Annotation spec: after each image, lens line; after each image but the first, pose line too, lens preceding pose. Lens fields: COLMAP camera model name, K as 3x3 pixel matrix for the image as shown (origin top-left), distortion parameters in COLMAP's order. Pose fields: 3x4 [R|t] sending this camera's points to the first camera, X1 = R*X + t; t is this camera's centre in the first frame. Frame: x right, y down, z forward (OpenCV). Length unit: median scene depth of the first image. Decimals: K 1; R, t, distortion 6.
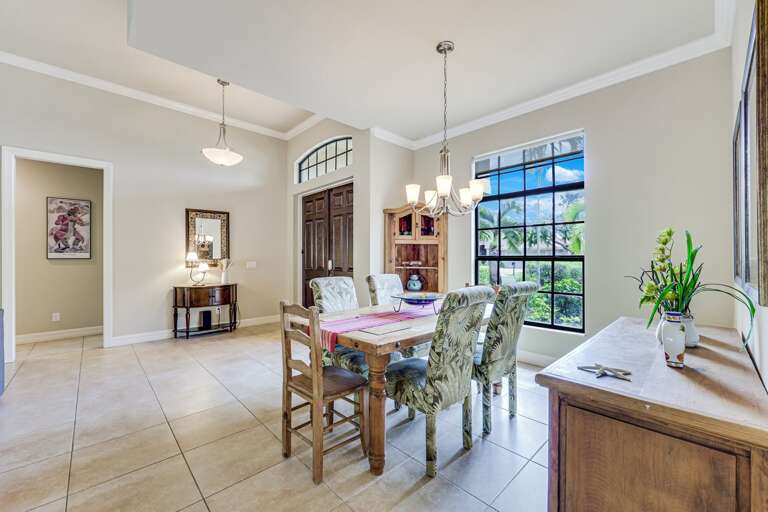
lens RADIAL K [[309.9, 0, 386.0], [0, 309.9, 254.9], [0, 0, 1]] dist [-0.003896, -0.000285]
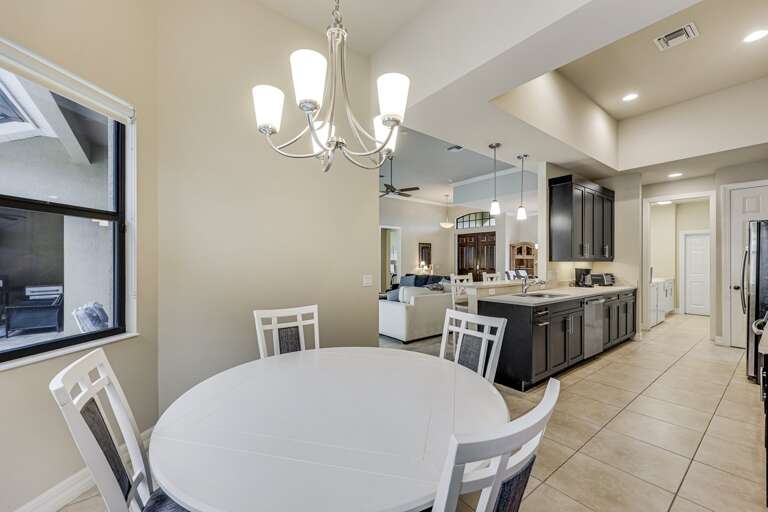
lens RADIAL K [[309.9, 0, 379.3], [0, 309.9, 261.2], [0, 0, 1]] dist [-0.003896, -0.000285]
pose [[0.992839, 0.005326, -0.119341, -0.858219], [-0.005115, 0.999985, 0.002076, -0.016235], [0.119351, -0.001450, 0.992851, -1.806332]]
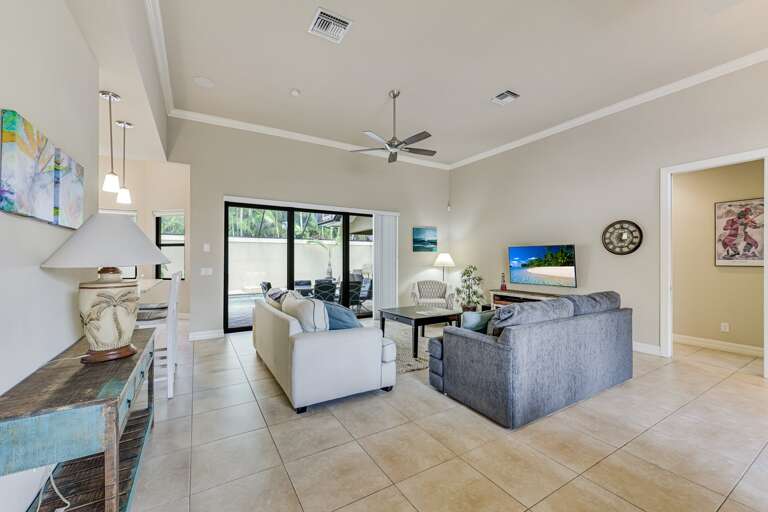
lens RADIAL K [[309.9, 0, 380.6], [0, 309.9, 256.0], [0, 0, 1]] dist [-0.003896, -0.000285]
pose [[-0.231055, -0.003036, -0.972936, 0.098206], [0.001896, 0.999992, -0.003570, -0.016422], [0.972939, -0.002669, -0.231047, 0.181517]]
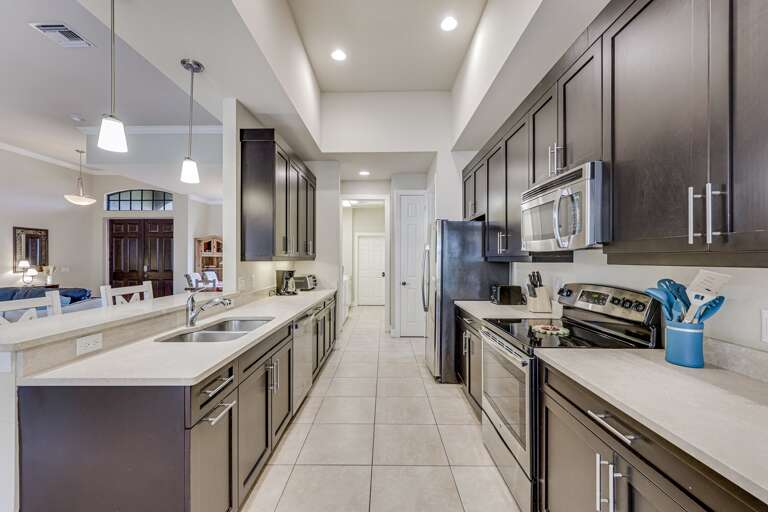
lens RADIAL K [[309.9, 0, 381.4], [0, 309.9, 259.2], [0, 0, 1]] dist [-0.003896, -0.000285]
pose [[0.700518, 0.002667, 0.713630, -0.633015], [-0.002126, 0.999996, -0.001650, -0.020976], [-0.713631, -0.000362, 0.700521, -1.278815]]
